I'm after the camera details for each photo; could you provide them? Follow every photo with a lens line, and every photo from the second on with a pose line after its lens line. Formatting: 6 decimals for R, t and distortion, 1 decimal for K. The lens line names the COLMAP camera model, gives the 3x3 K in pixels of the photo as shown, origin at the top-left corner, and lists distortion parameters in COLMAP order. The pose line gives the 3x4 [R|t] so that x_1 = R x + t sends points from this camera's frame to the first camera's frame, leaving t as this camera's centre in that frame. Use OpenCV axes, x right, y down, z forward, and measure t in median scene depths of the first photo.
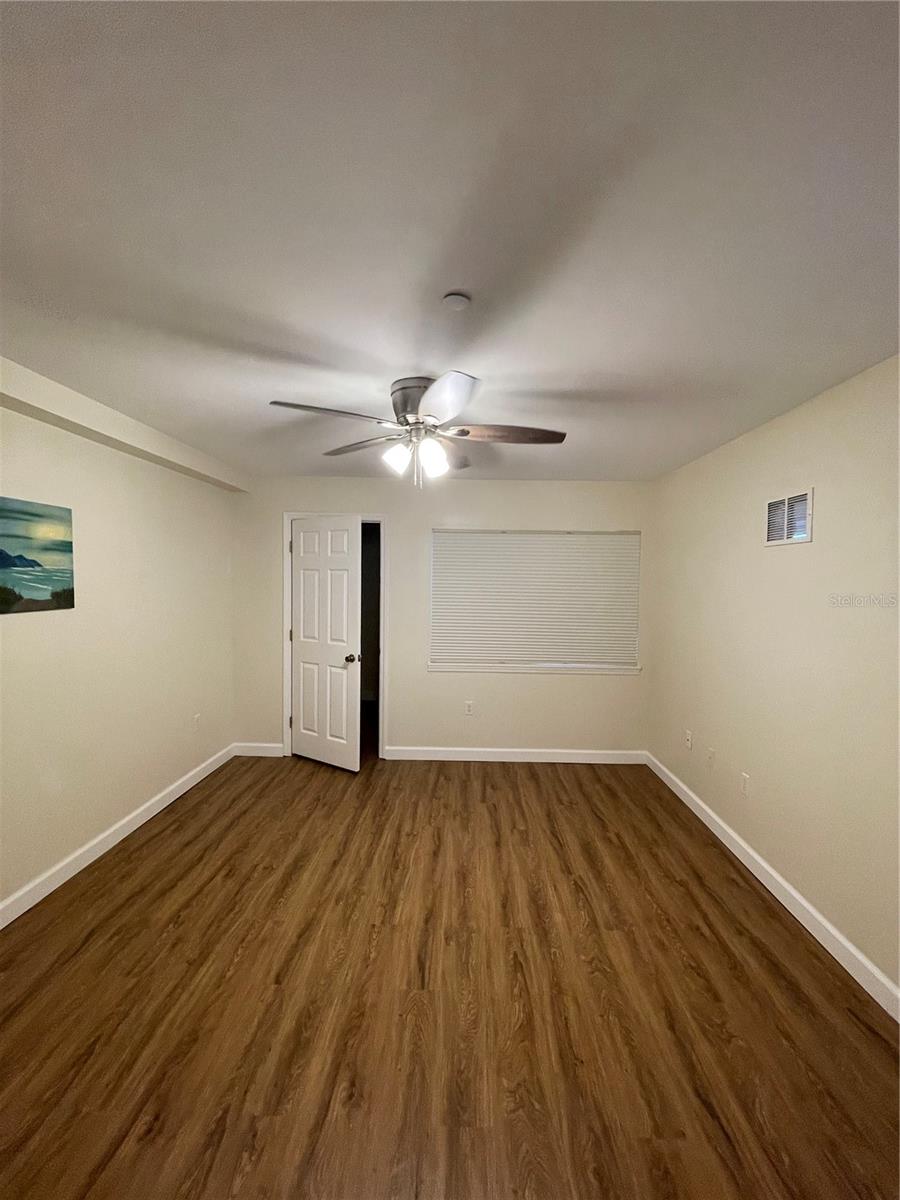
lens RADIAL K [[480.7, 0, 450.0], [0, 480.7, 600.0], [0, 0, 1]] dist [0.001446, 0.000427]
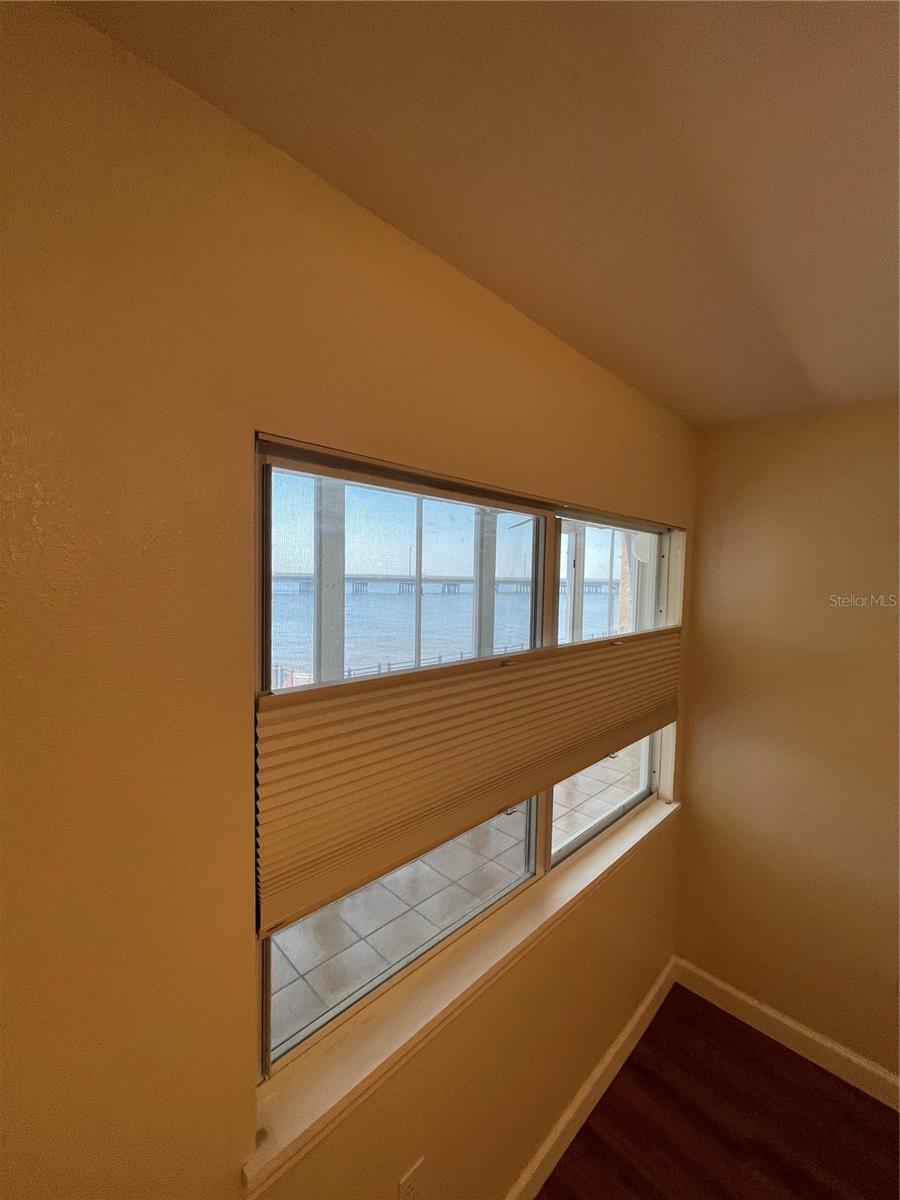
lens RADIAL K [[480.7, 0, 450.0], [0, 480.7, 600.0], [0, 0, 1]] dist [0.001446, 0.000427]
pose [[0.677663, -0.005962, 0.735349, -0.188020], [-0.009367, 0.999816, 0.016738, -0.109282], [-0.735313, -0.018231, 0.677482, 1.169855]]
